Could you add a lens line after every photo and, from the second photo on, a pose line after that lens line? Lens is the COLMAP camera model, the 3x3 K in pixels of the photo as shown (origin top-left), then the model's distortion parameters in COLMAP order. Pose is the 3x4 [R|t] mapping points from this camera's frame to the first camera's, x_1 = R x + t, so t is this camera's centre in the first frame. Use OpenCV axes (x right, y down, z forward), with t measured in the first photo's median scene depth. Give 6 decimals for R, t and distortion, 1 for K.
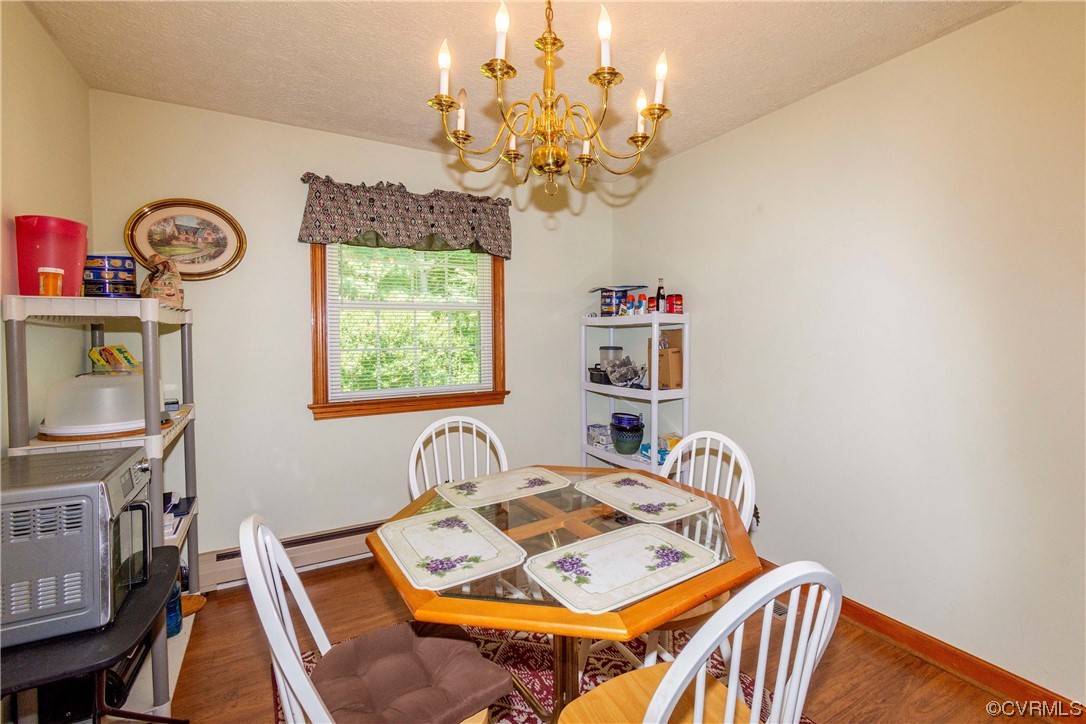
lens RADIAL K [[509.7, 0, 545.5], [0, 509.7, 341.8], [0, 0, 1]] dist [-0.000455, -0.000349]
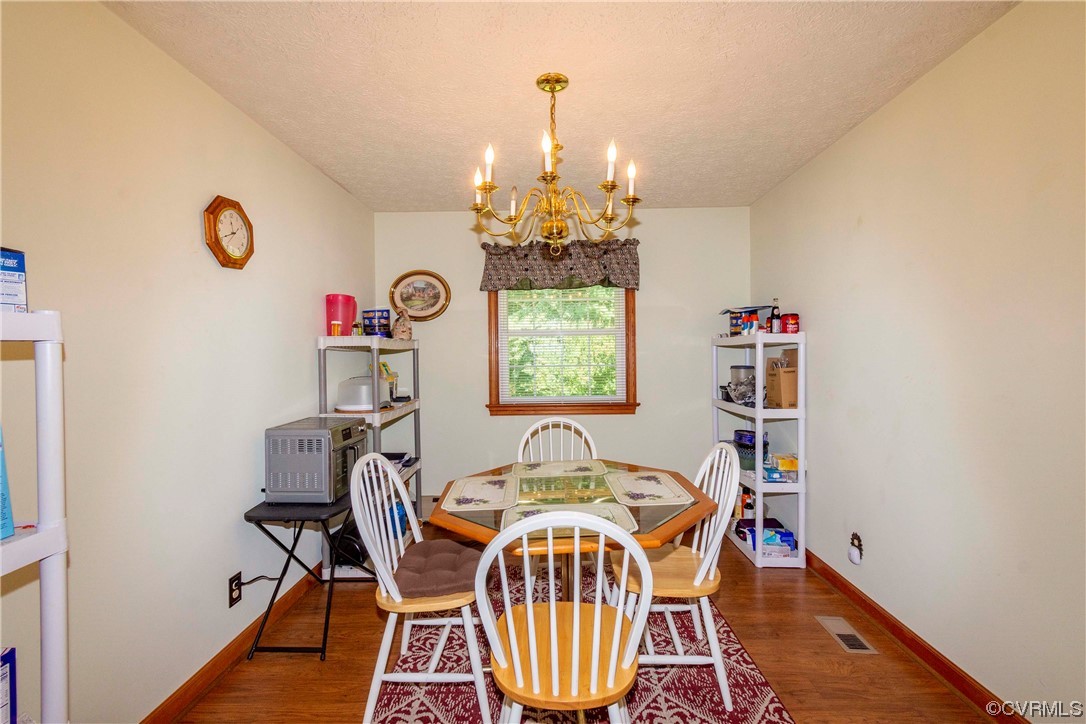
lens RADIAL K [[473.8, 0, 510.9], [0, 473.8, 357.1], [0, 0, 1]] dist [0.001401, -0.000099]
pose [[0.838688, -0.000488, -0.544612, 0.309456], [-0.002832, 0.999982, -0.005257, -0.002053], [0.544605, 0.005951, 0.838671, -0.072777]]
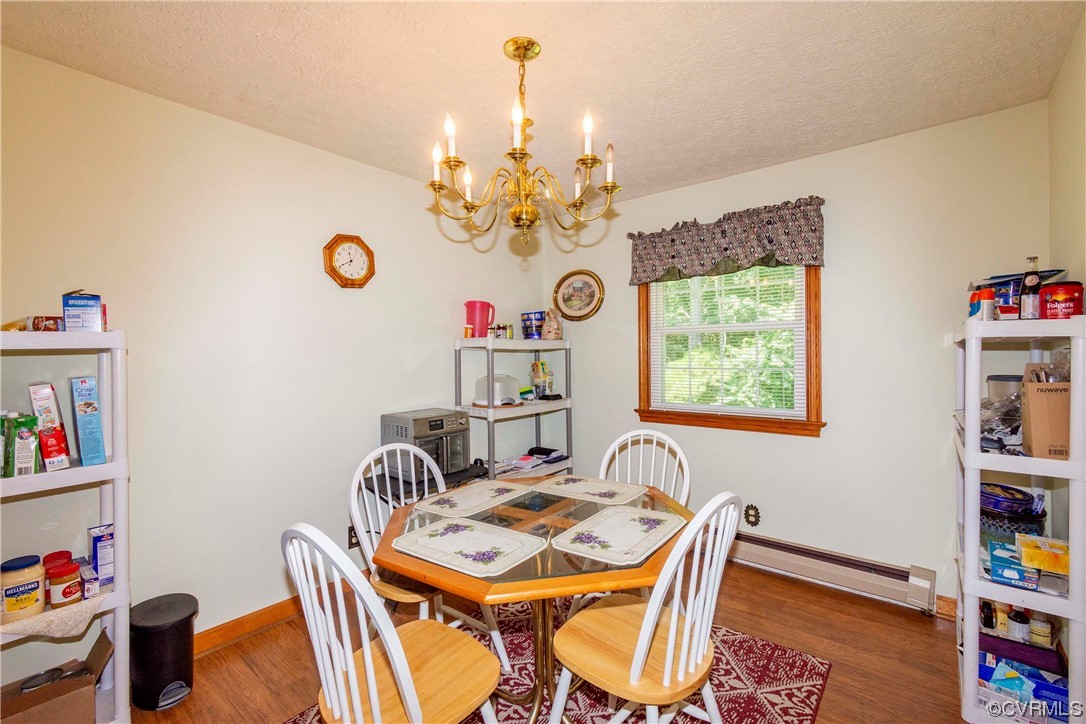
lens RADIAL K [[454.8, 0, 519.3], [0, 454.8, 357.5], [0, 0, 1]] dist [-0.000090, -0.000225]
pose [[0.344707, 0.008356, -0.938673, 0.521724], [-0.009979, 0.999936, 0.005237, -0.011376], [0.938657, 0.007562, 0.344768, 0.311533]]
